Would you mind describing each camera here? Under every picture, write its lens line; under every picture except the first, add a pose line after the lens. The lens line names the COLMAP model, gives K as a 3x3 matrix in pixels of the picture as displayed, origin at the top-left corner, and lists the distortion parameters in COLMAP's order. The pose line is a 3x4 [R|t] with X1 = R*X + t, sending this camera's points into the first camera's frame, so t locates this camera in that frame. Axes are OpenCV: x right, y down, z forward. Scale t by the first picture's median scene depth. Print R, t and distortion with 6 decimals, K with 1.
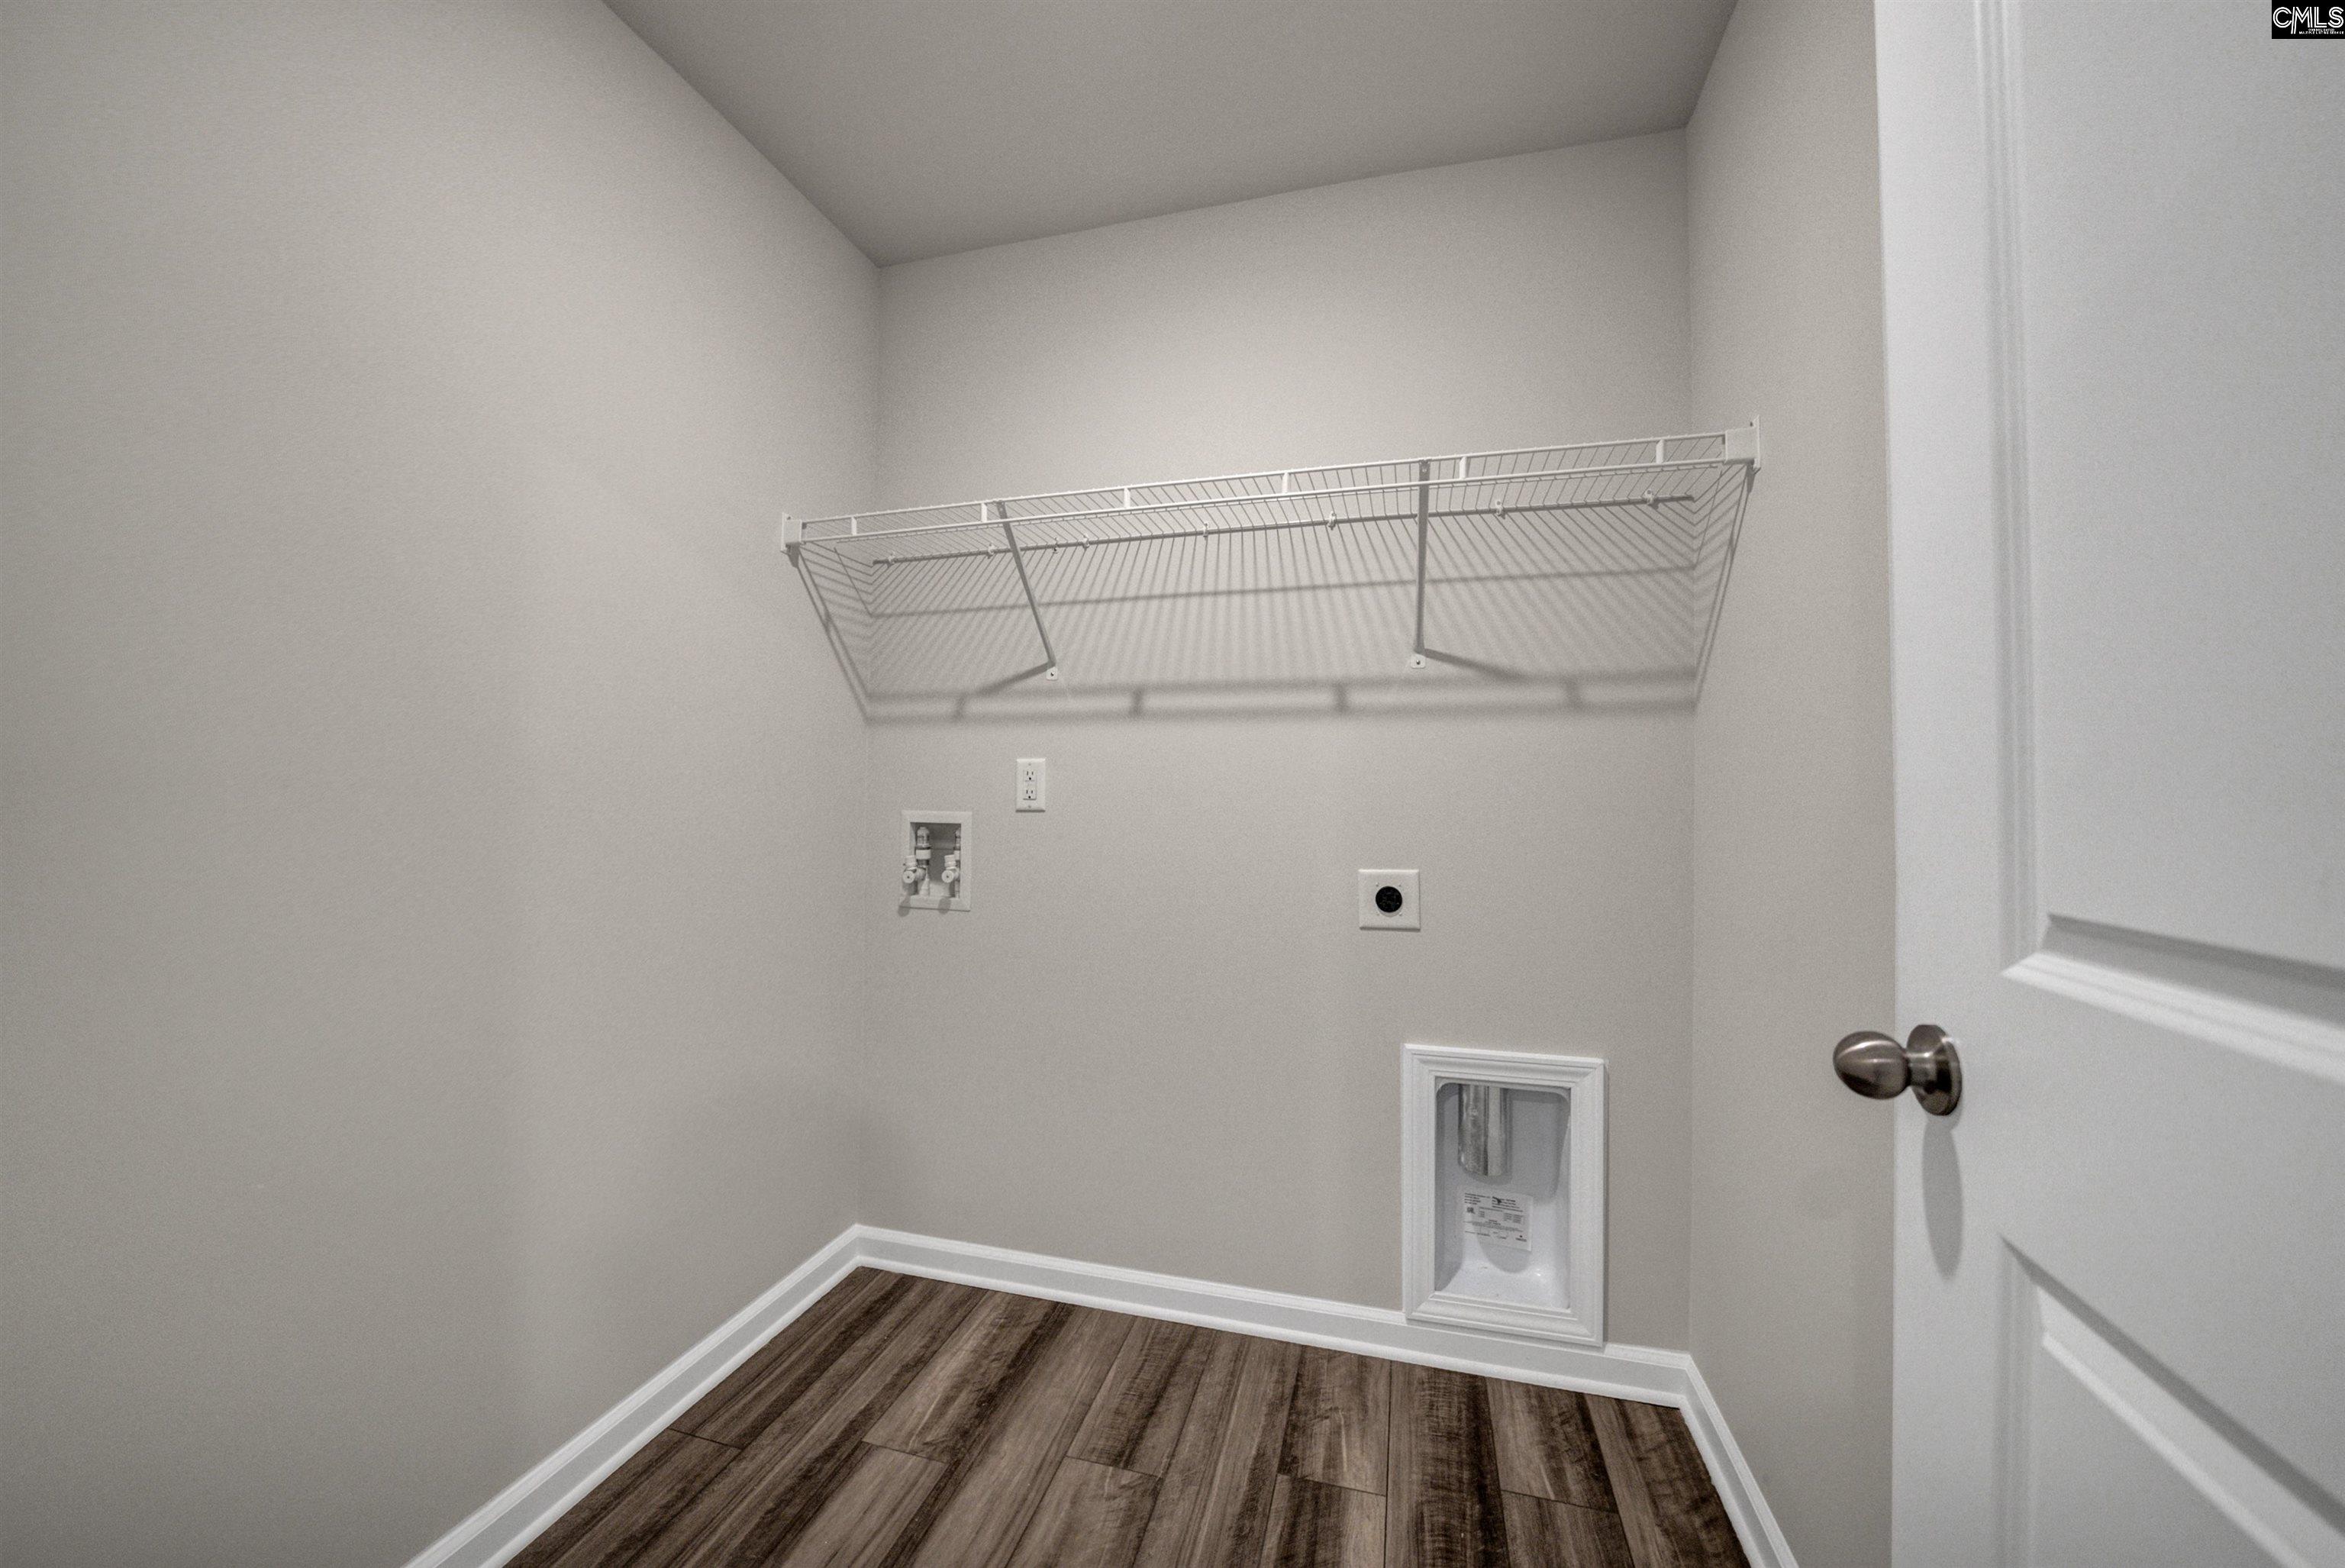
lens RADIAL K [[839.8, 0, 1167.6], [0, 839.8, 774.2], [0, 0, 1]] dist [-0.025194, 0.002247]
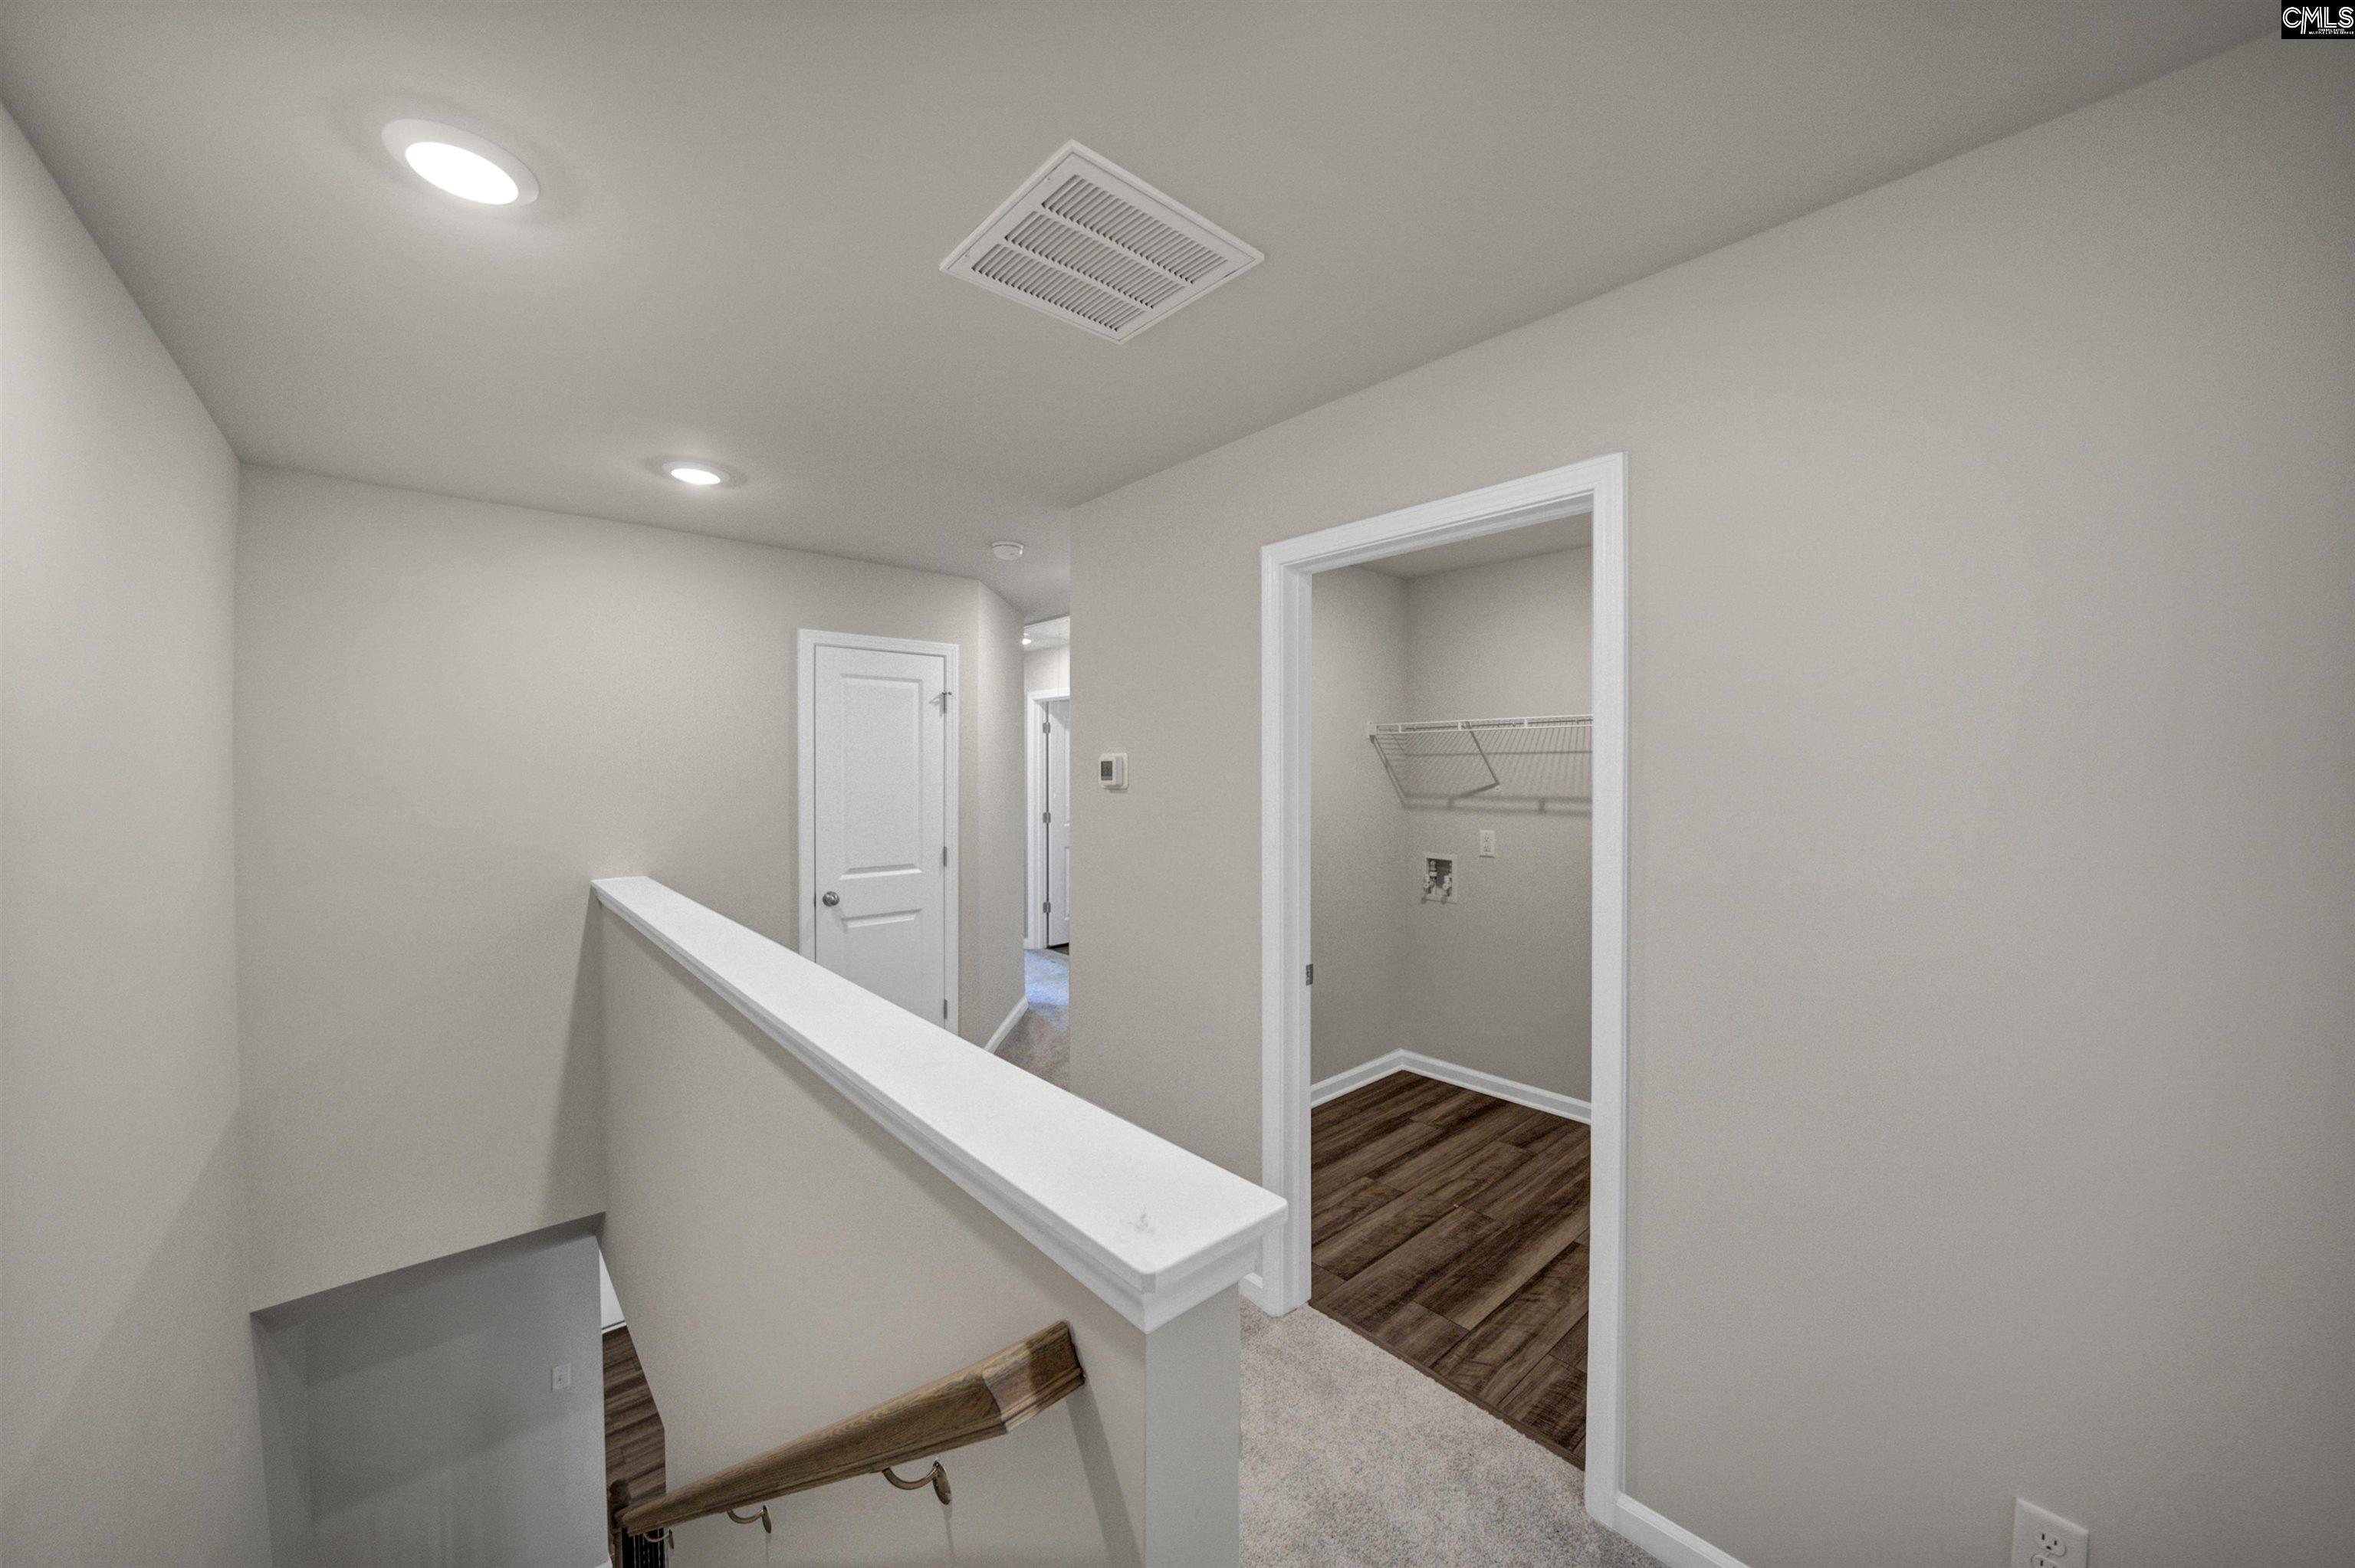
lens RADIAL K [[843.2, 0, 1167.7], [0, 843.2, 771.9], [0, 0, 1]] dist [-0.025194, 0.002247]
pose [[0.834854, -0.004278, -0.550455, 0.304842], [0.018921, 0.999602, 0.020929, -0.215312], [0.550146, -0.027888, 0.834602, -1.087211]]
